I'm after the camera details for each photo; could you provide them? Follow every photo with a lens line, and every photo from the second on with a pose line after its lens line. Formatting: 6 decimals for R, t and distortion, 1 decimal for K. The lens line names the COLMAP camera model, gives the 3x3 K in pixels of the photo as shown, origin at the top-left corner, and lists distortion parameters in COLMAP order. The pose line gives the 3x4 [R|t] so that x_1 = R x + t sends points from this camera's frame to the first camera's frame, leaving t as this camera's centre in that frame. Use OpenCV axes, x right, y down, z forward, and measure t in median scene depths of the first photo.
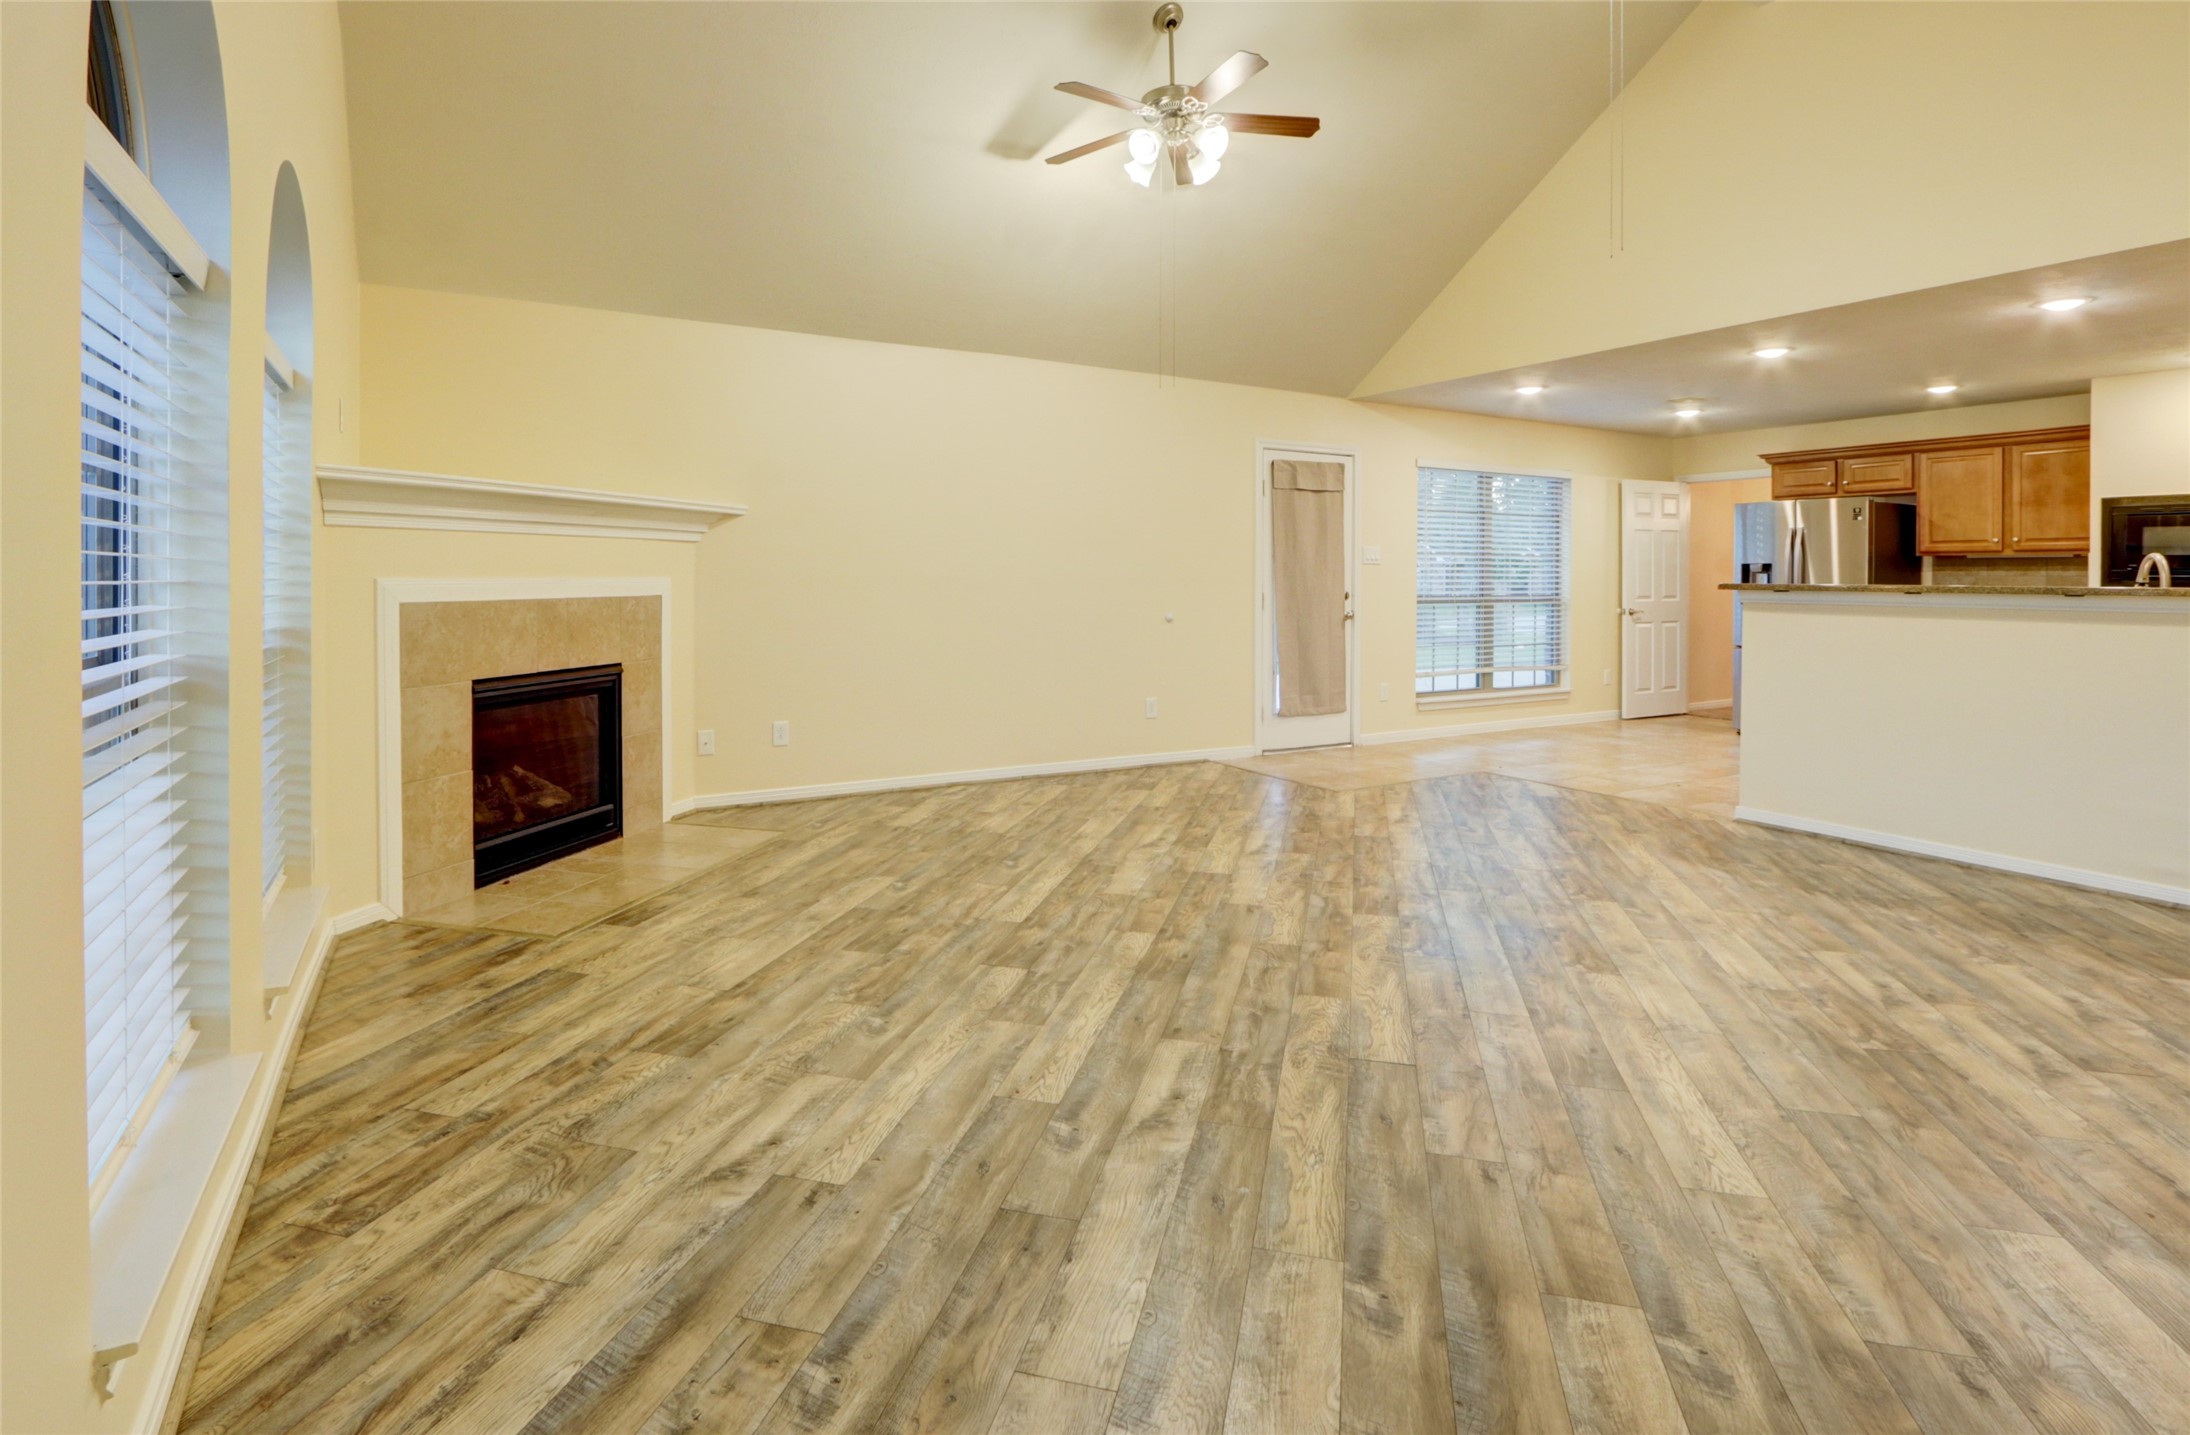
lens RADIAL K [[1090.8, 0, 1063.9], [0, 1090.8, 589.0], [0, 0, 1]] dist [-0.019053, 0.005724]
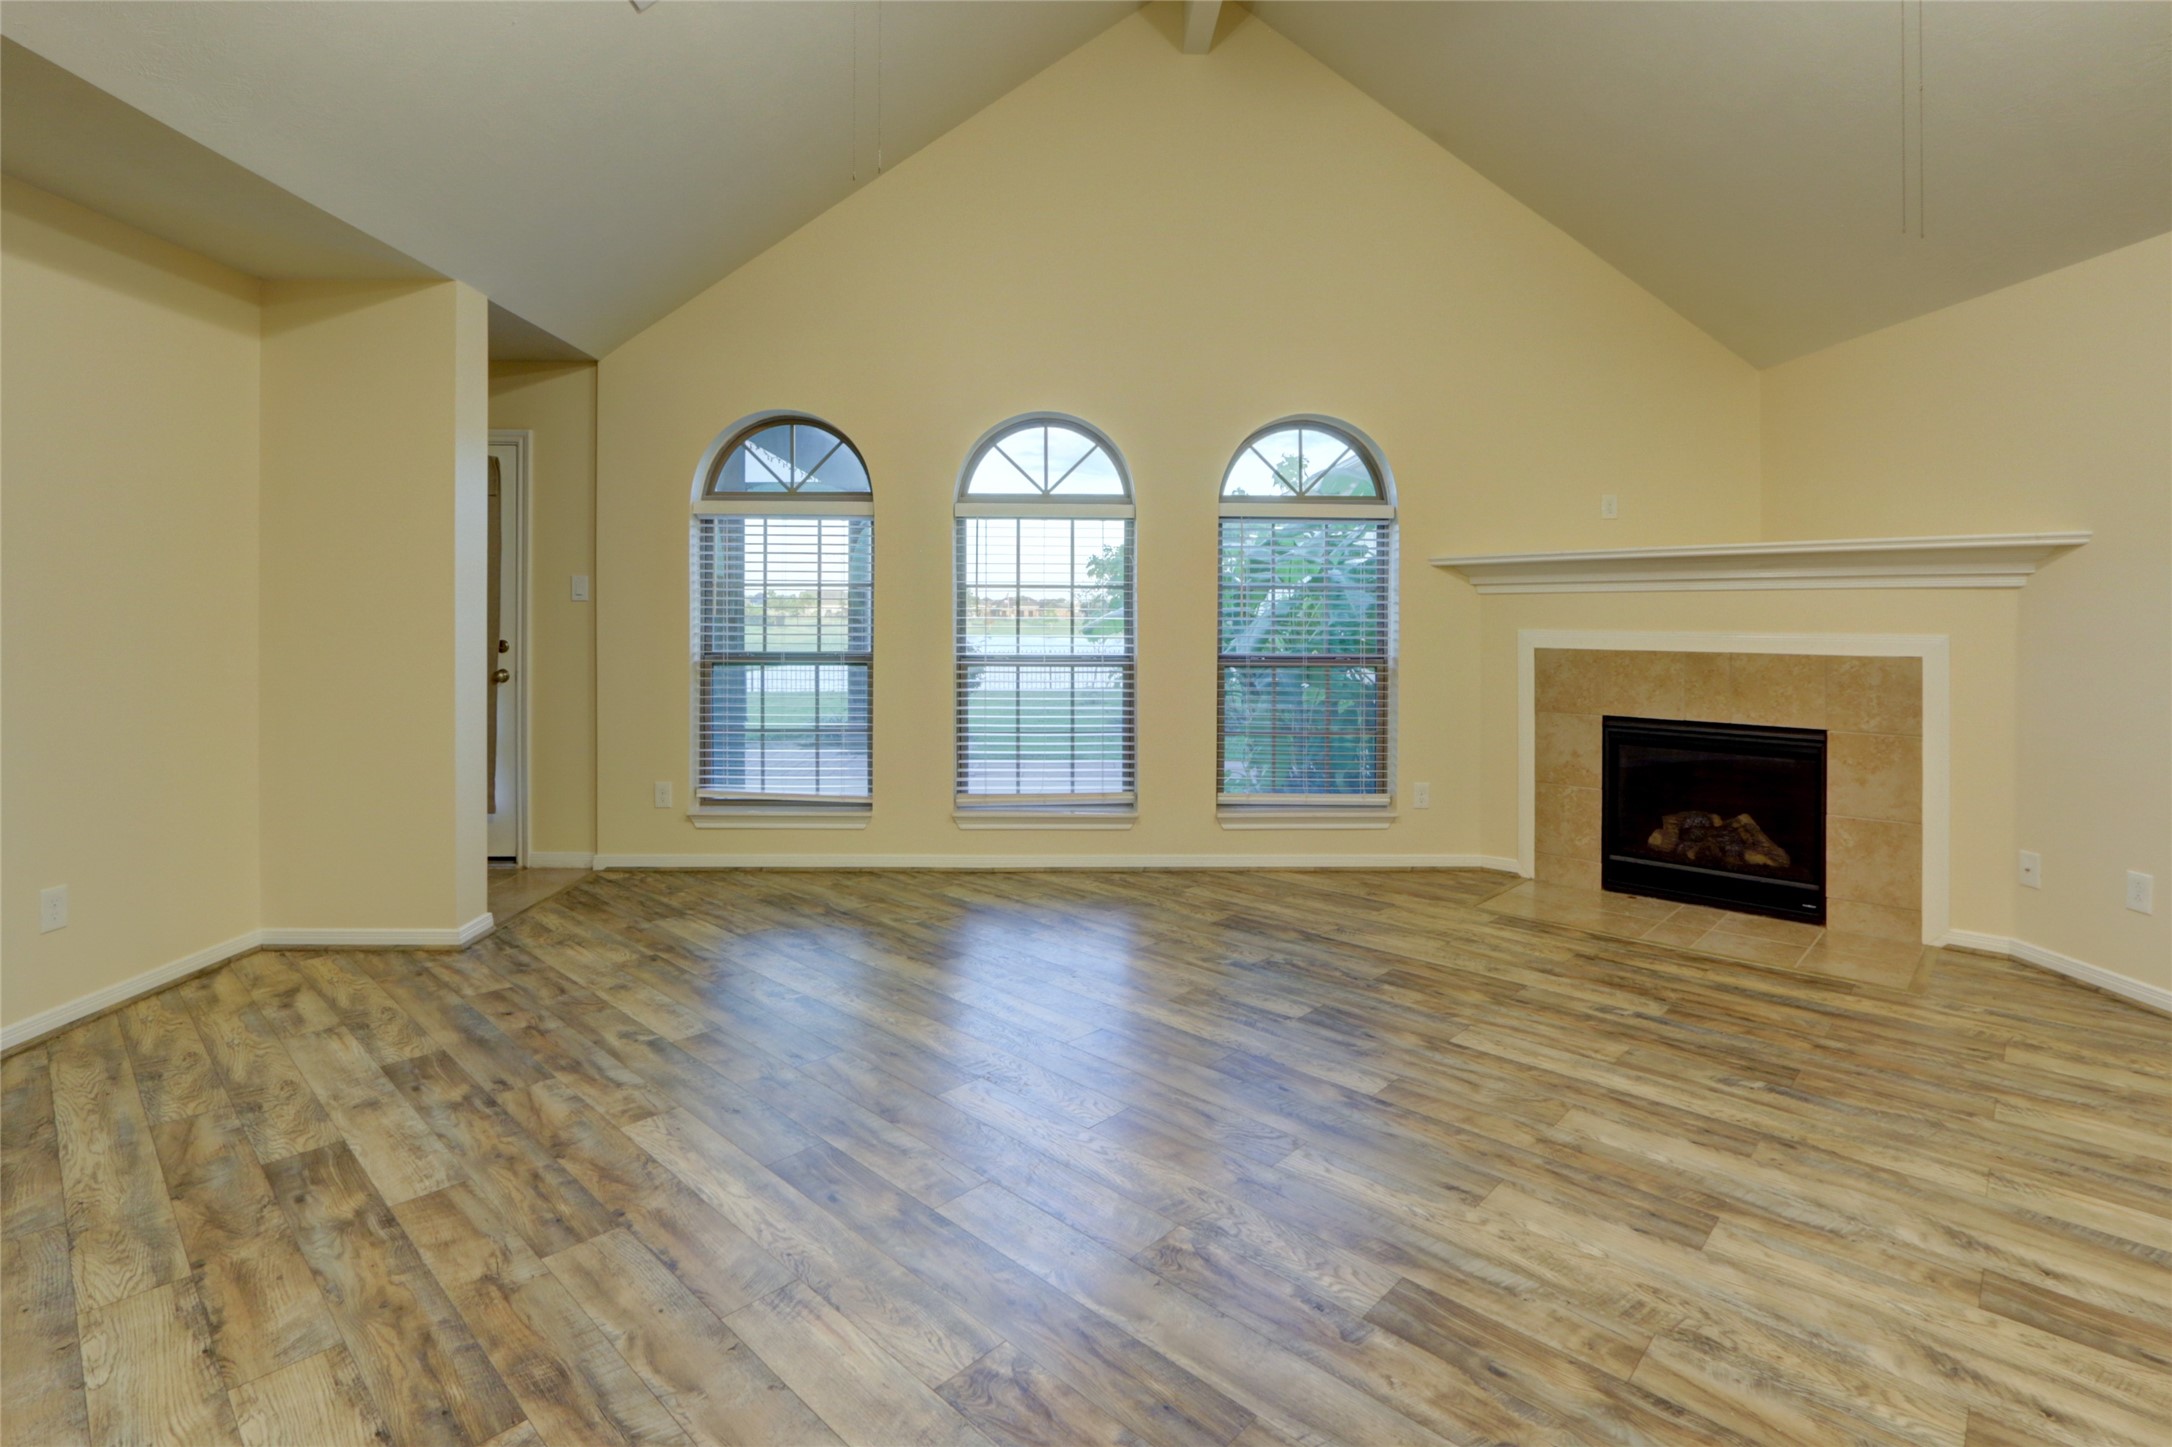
lens RADIAL K [[1045.9, 0, 1098.5], [0, 1045.9, 630.6], [0, 0, 1]] dist [-0.016182, 0.000792]
pose [[-0.470408, 0.008824, -0.882405, 0.452187], [-0.018001, 0.999646, 0.019593, -0.014060], [0.882265, 0.025100, -0.470083, 0.637106]]
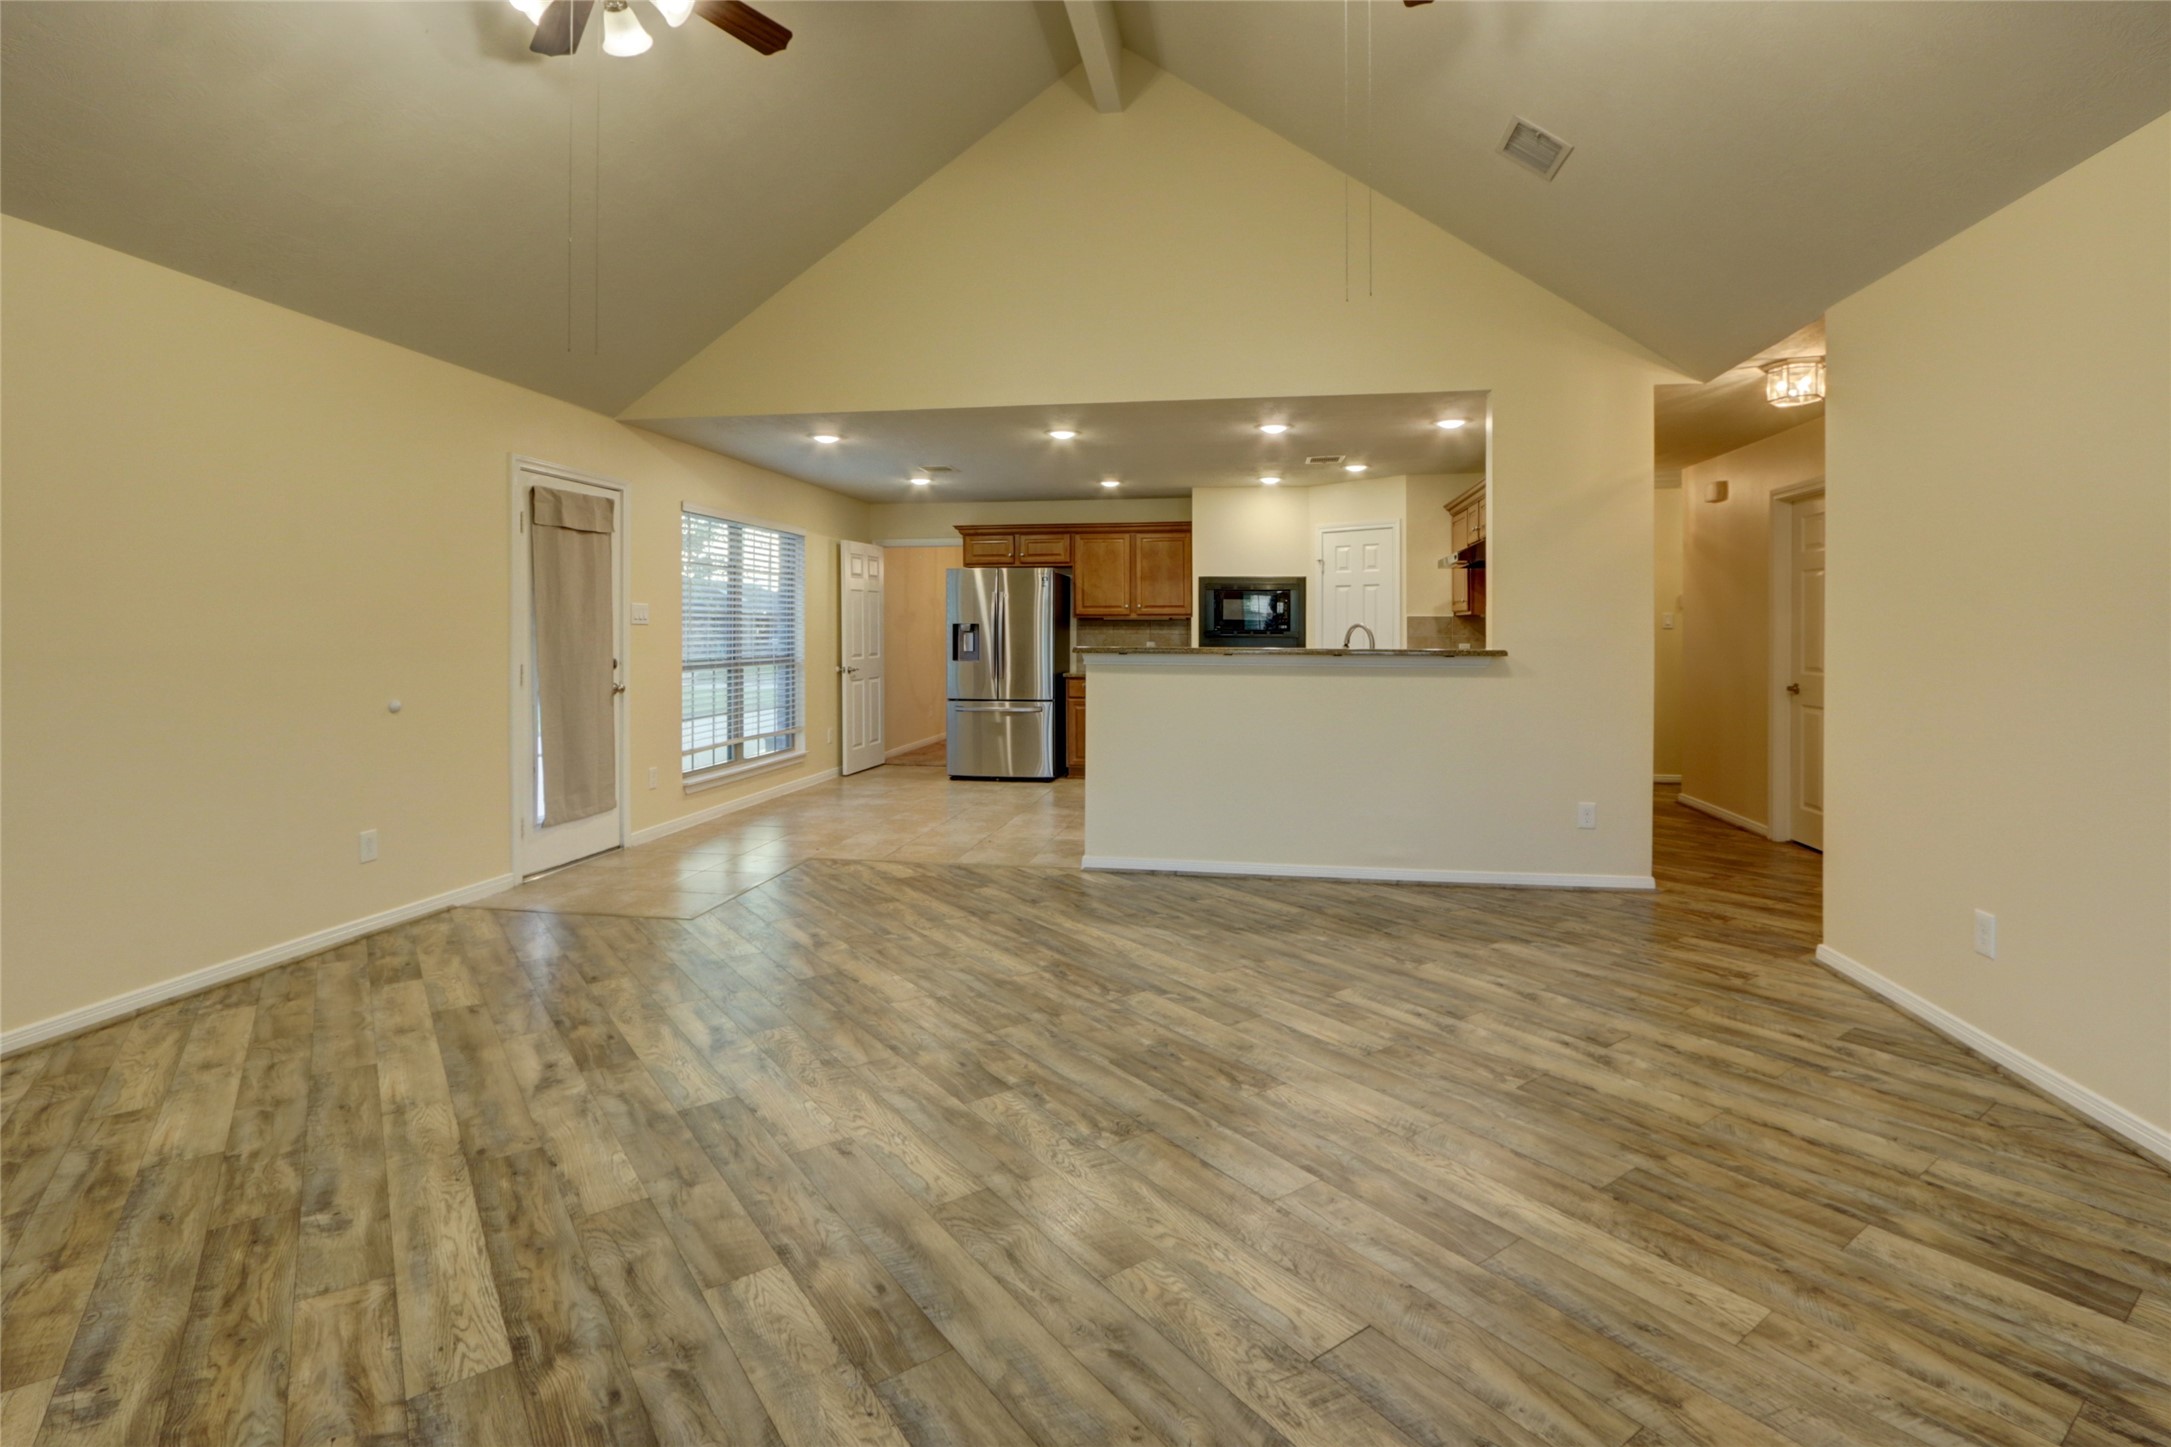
lens RADIAL K [[1045.4, 0, 1098.0], [0, 1045.4, 630.6], [0, 0, 1]] dist [-0.016182, 0.000792]
pose [[0.626095, -0.003885, 0.779737, -0.134415], [0.011430, 0.999926, -0.004196, -0.012723], [-0.779663, 0.011540, 0.626093, 0.276726]]
